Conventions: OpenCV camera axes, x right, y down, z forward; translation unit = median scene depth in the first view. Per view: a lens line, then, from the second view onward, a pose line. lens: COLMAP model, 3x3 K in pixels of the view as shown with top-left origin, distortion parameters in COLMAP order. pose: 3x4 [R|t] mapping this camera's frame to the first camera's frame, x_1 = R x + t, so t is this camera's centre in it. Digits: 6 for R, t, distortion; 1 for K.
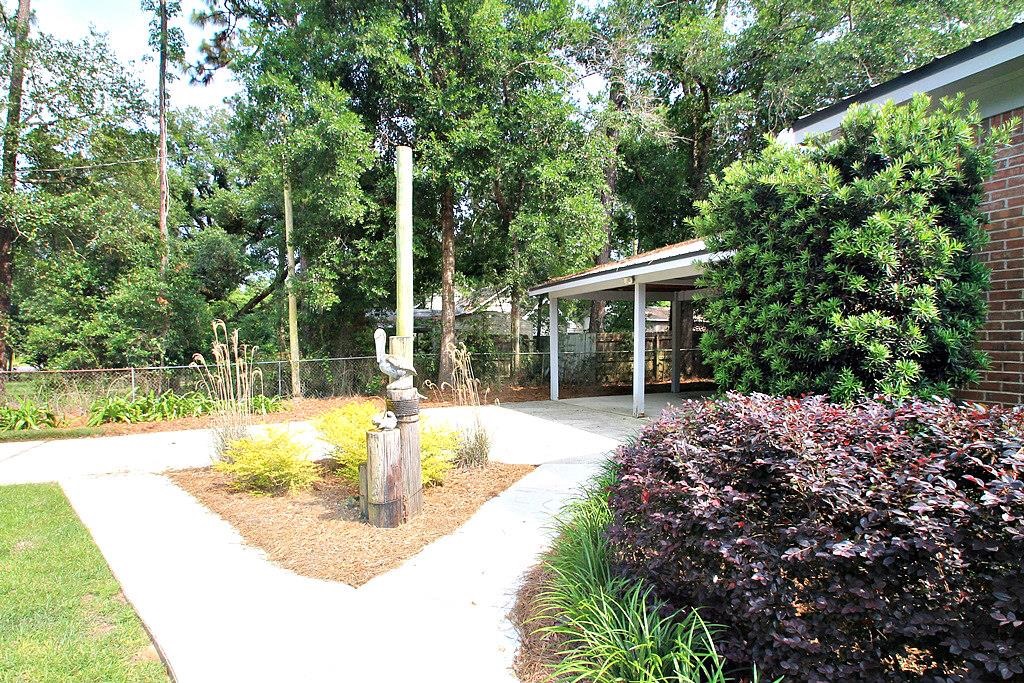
lens RADIAL K [[540.1, 0, 510.2], [0, 540.1, 340.0], [0, 0, 1]] dist [-0.014479, -0.003761]
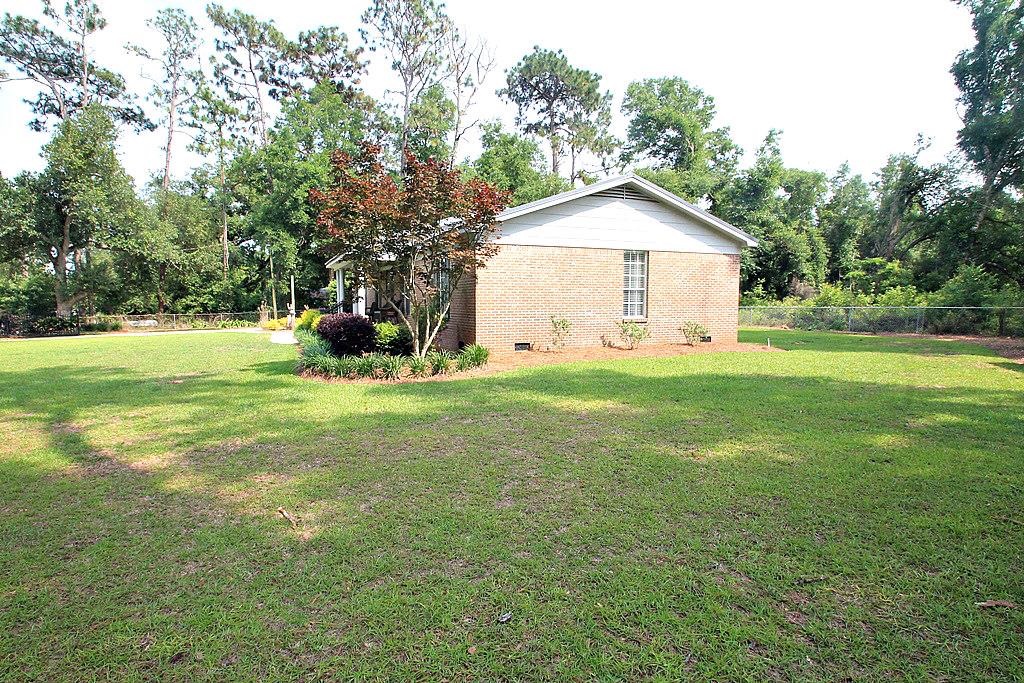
lens RADIAL K [[540.1, 0, 512.3], [0, 540.1, 340.4], [0, 0, 1]] dist [-0.014479, -0.003761]
pose [[0.999173, -0.002032, 0.040606, 0.765132], [-0.000893, 0.997413, 0.071884, -0.015087], [-0.040647, -0.071861, 0.996586, -1.971875]]
